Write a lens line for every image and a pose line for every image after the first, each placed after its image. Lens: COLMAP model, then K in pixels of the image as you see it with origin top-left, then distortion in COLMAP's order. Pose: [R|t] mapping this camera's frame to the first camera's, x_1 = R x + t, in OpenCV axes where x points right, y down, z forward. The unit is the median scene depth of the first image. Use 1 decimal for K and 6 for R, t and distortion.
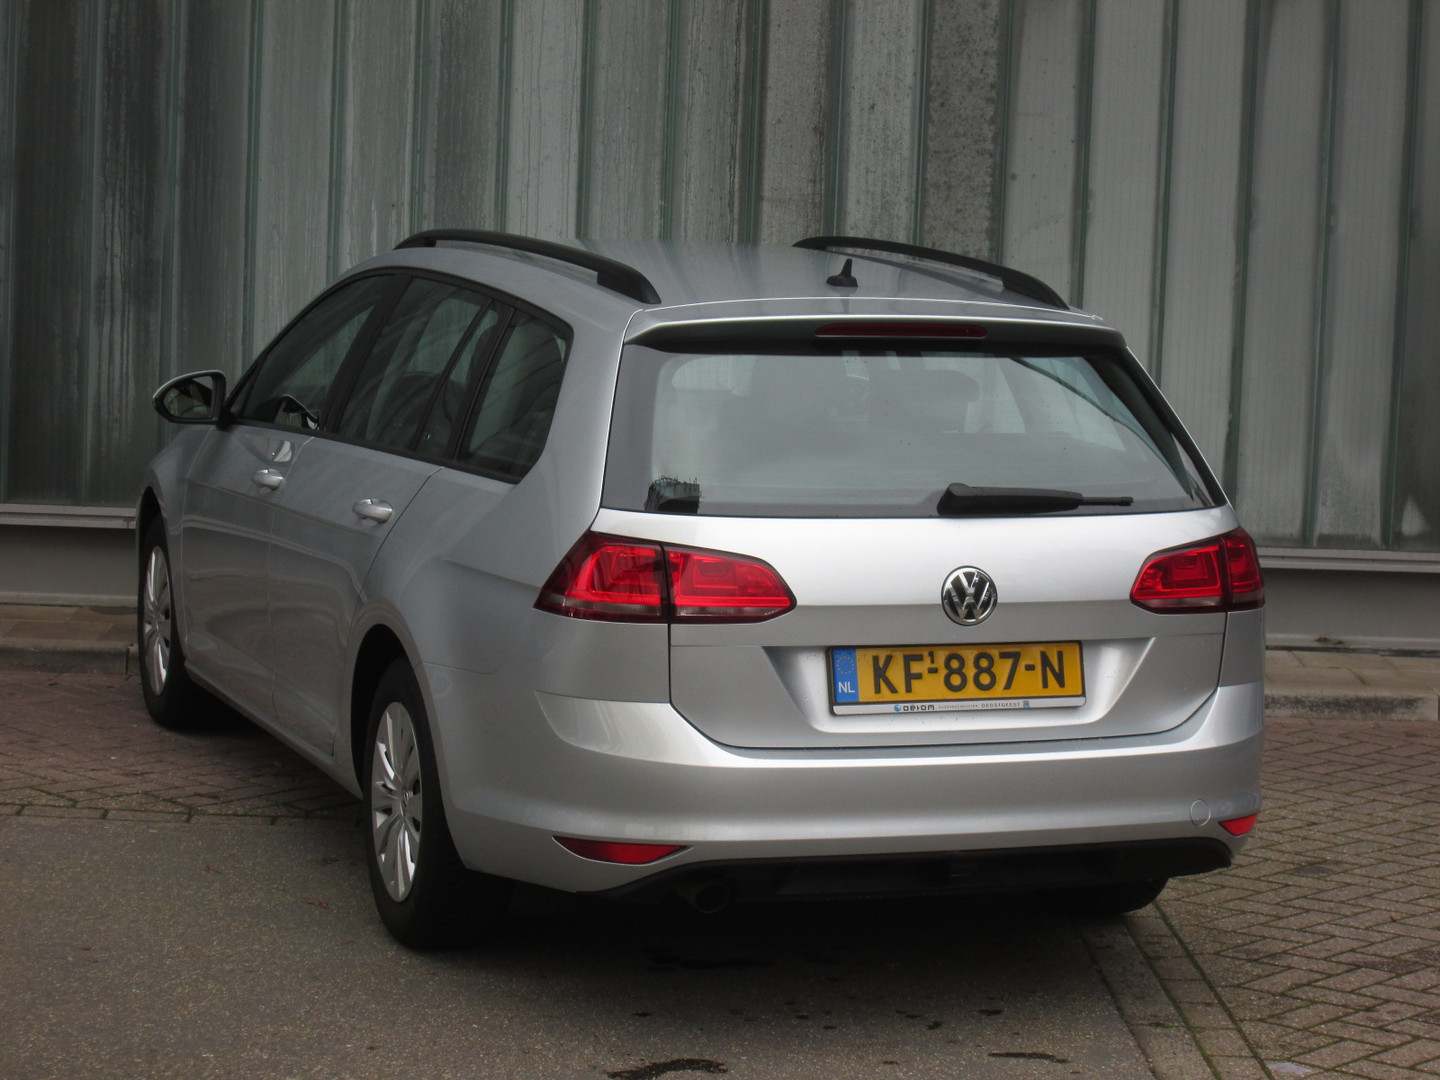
lens RADIAL K [[3676.4, 0, 723.5], [0, 3676.4, 536.3], [0, 0, 1]] dist [-0.211395, 0.000000]
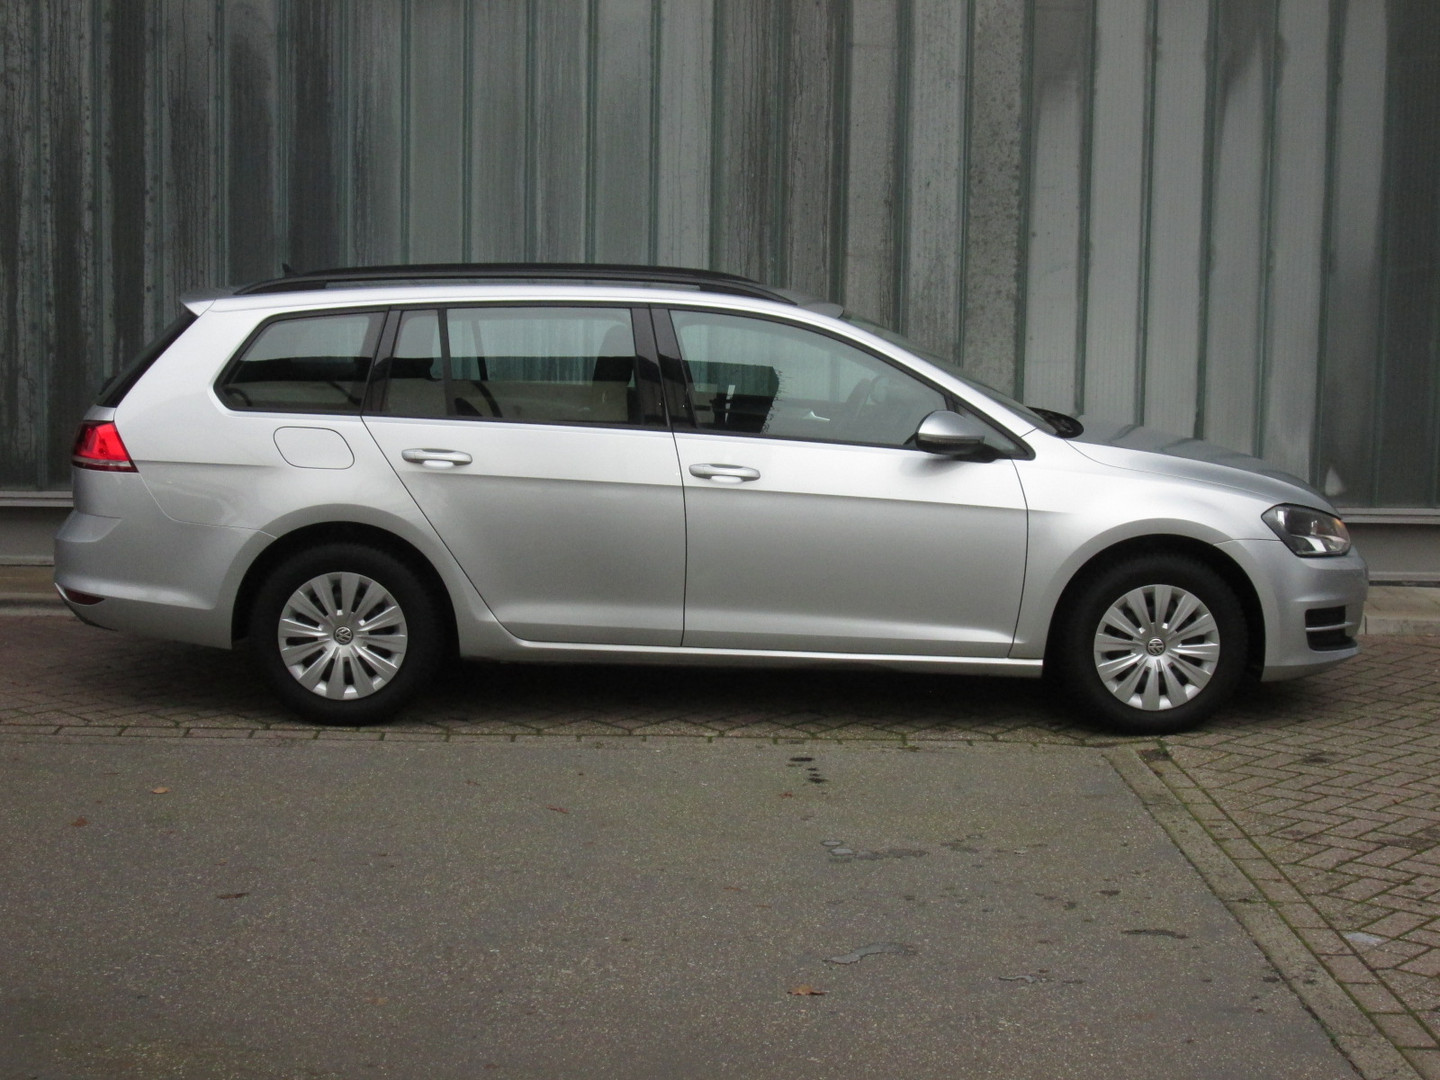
lens RADIAL K [[2472.3, 0, 713.3], [0, 2472.3, 544.2], [0, 0, 1]] dist [-0.150885, 0.000000]
pose [[0.999714, -0.021203, -0.011050, -0.033562], [0.021426, 0.999562, 0.020429, -0.006208], [0.010612, -0.020660, 0.999730, 0.104813]]
